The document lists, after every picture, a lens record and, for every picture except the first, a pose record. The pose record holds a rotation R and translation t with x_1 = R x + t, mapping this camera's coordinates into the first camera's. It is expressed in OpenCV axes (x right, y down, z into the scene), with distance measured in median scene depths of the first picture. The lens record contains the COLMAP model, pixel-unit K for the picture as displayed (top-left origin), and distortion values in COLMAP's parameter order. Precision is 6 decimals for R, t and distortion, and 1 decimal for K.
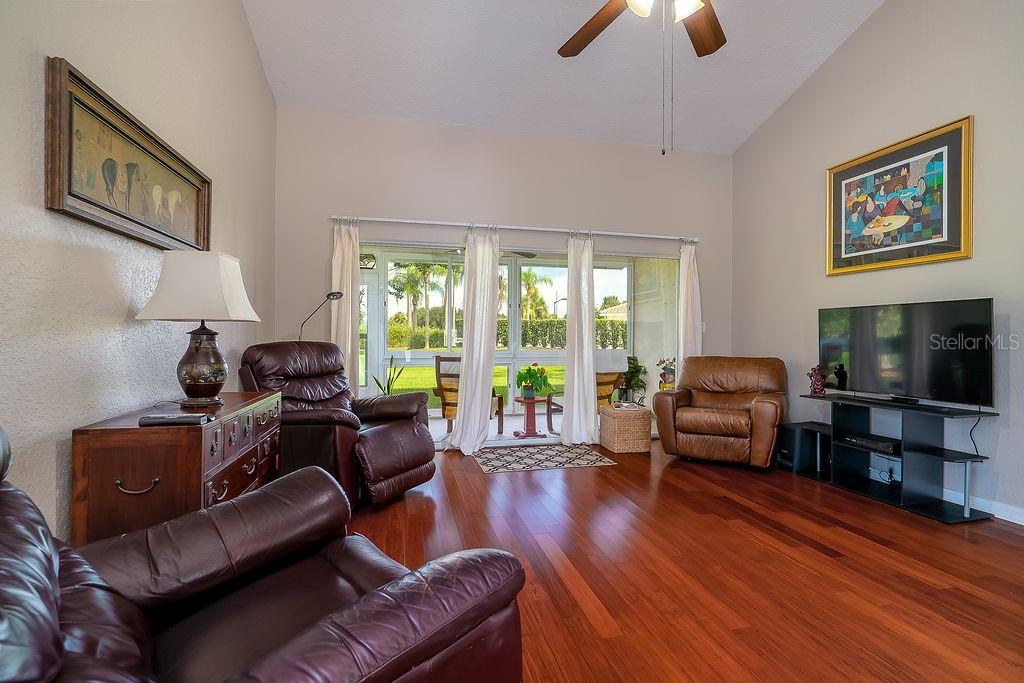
lens RADIAL K [[467.4, 0, 512.0], [0, 467.4, 337.0], [0, 0, 1]] dist [-0.009647, -0.000369]
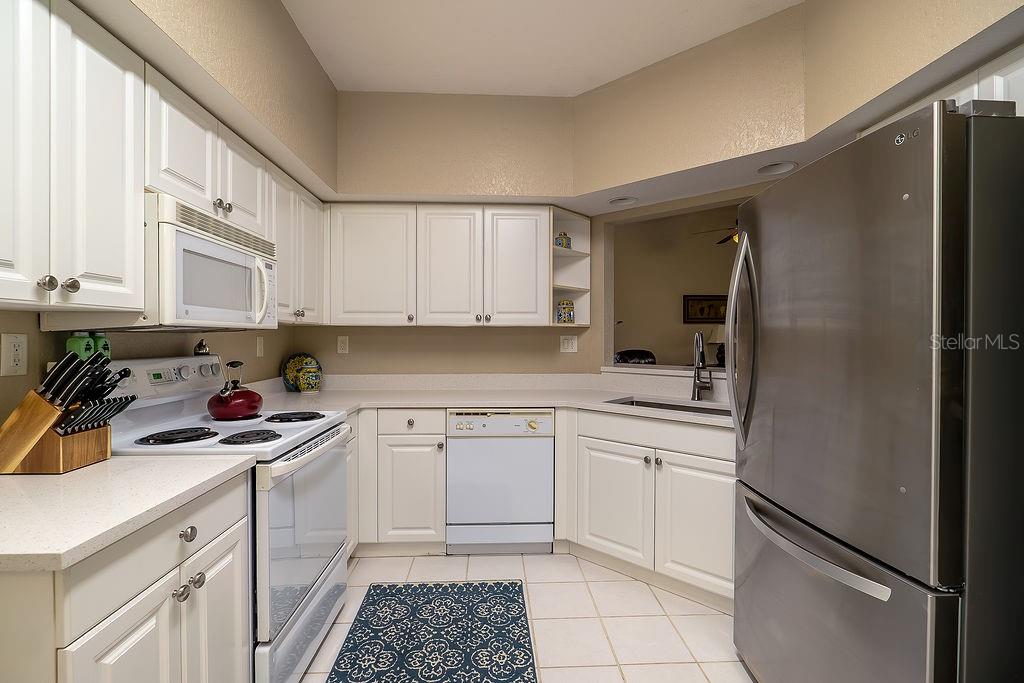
lens RADIAL K [[469.1, 0, 507.4], [0, 469.1, 337.4], [0, 0, 1]] dist [-0.005818, 0.000119]
pose [[-0.192349, -0.006133, -0.981307, 2.869042], [-0.006028, 0.999969, -0.005068, -0.042318], [0.981308, 0.004940, -0.192380, 0.024264]]
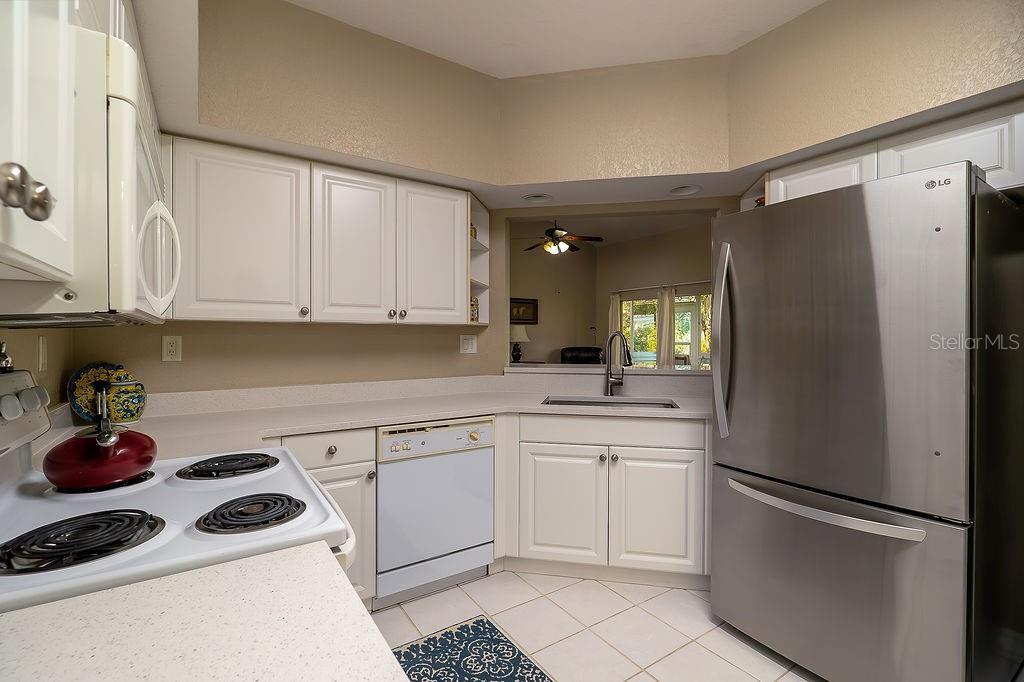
lens RADIAL K [[467.4, 0, 512.0], [0, 467.4, 336.5], [0, 0, 1]] dist [-0.009647, -0.000369]
pose [[0.343524, -0.006752, -0.939120, 2.718033], [-0.001094, 0.999971, -0.007590, -0.042210], [0.939143, 0.003635, 0.343507, -0.383352]]
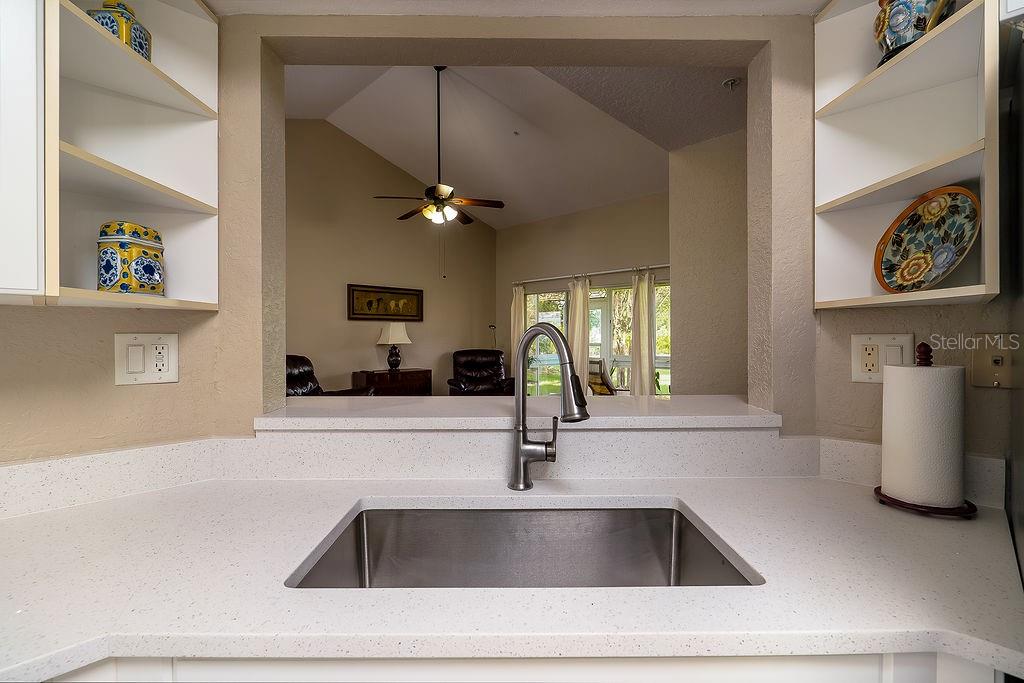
lens RADIAL K [[467.4, 0, 512.0], [0, 467.4, 337.0], [0, 0, 1]] dist [-0.009647, -0.000369]
pose [[0.531035, -0.008129, -0.847311, 2.082697], [0.004547, 0.999967, -0.006744, -0.048122], [0.847338, -0.000271, 0.531054, -0.000902]]
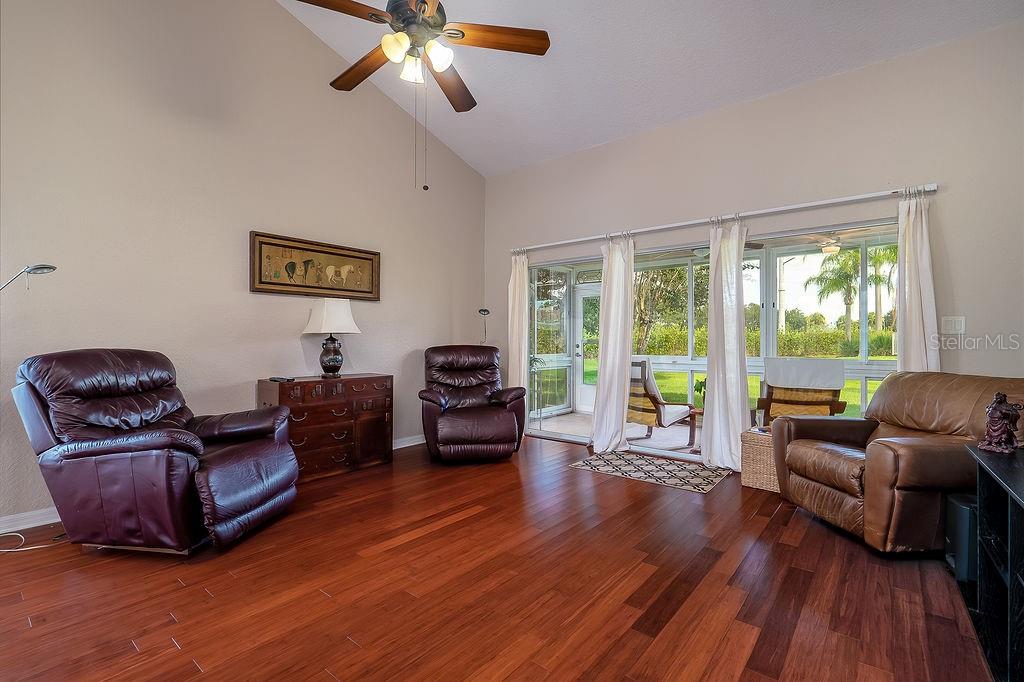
lens RADIAL K [[467.4, 0, 512.0], [0, 467.4, 336.5], [0, 0, 1]] dist [-0.009647, -0.000369]
pose [[0.605855, -0.012120, -0.795482, 1.141472], [0.000876, 0.999894, -0.014568, 0.005385], [0.795574, 0.008129, 0.605802, 0.360763]]
